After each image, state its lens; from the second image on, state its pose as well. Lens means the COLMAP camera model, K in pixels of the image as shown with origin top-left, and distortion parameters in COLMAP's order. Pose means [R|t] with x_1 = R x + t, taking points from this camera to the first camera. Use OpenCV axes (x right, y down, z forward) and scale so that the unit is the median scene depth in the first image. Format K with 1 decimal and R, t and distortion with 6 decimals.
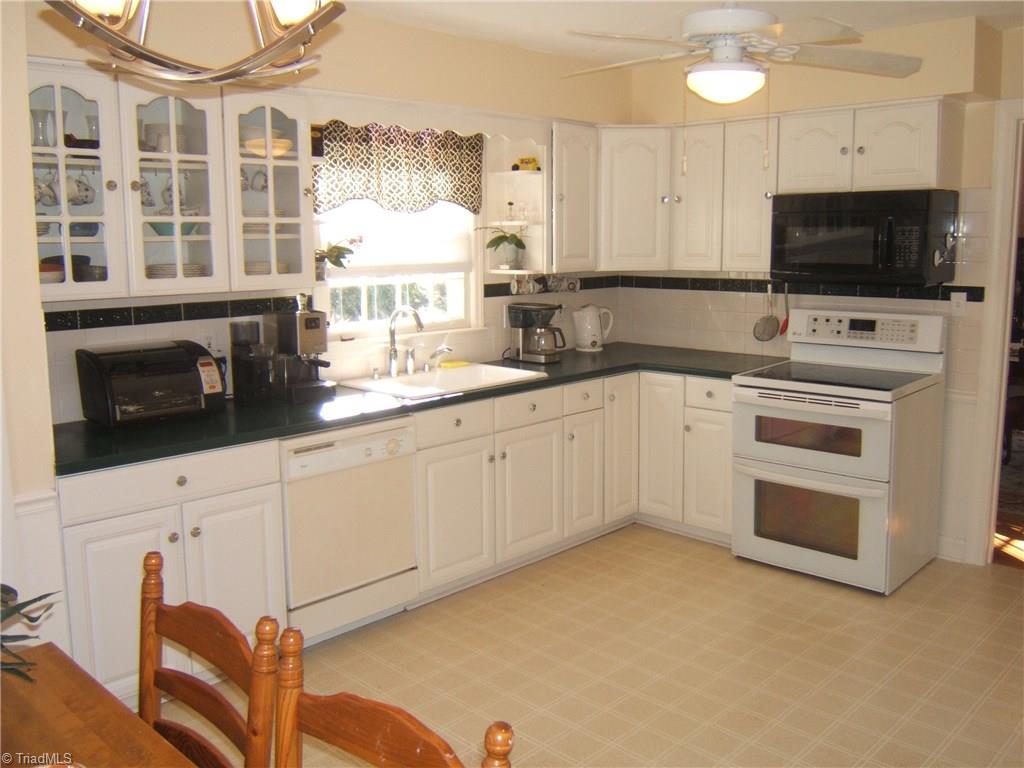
lens RADIAL K [[915.4, 0, 510.8], [0, 915.4, 386.6], [0, 0, 1]] dist [-0.038733, -0.023181]
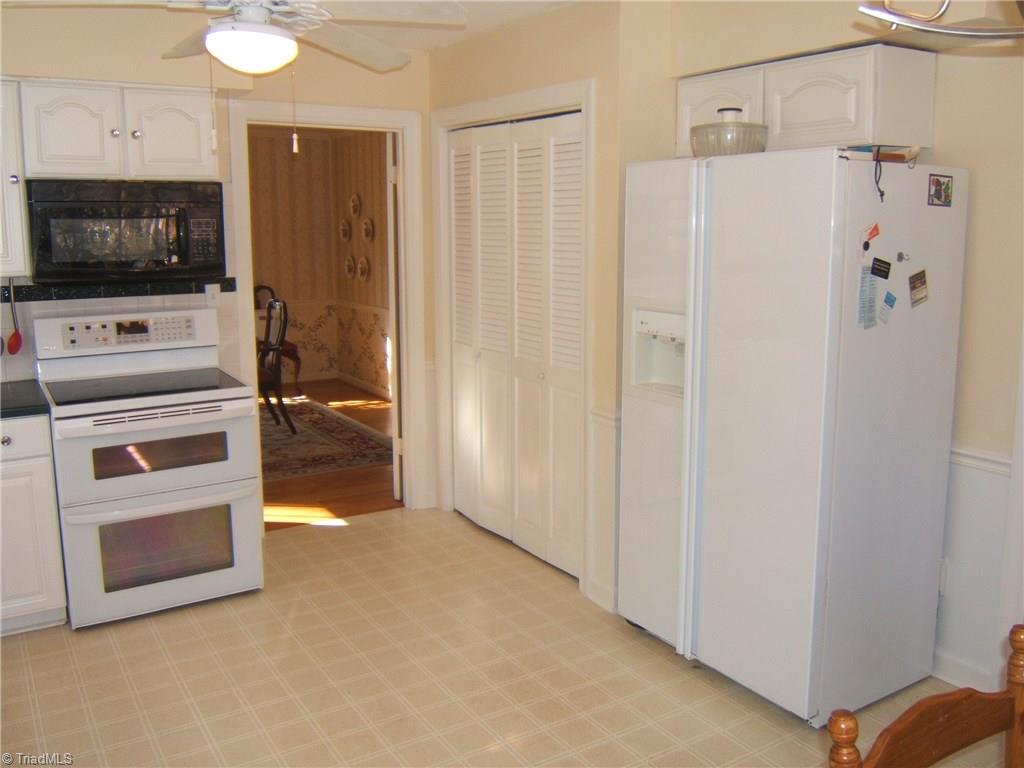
lens RADIAL K [[915.4, 0, 510.0], [0, 915.4, 383.2], [0, 0, 1]] dist [-0.038733, -0.023181]
pose [[0.221327, -0.158791, 0.962185, -0.434102], [0.161340, 0.979020, 0.124457, -0.068942], [-0.961761, 0.127694, 0.242303, 0.447473]]
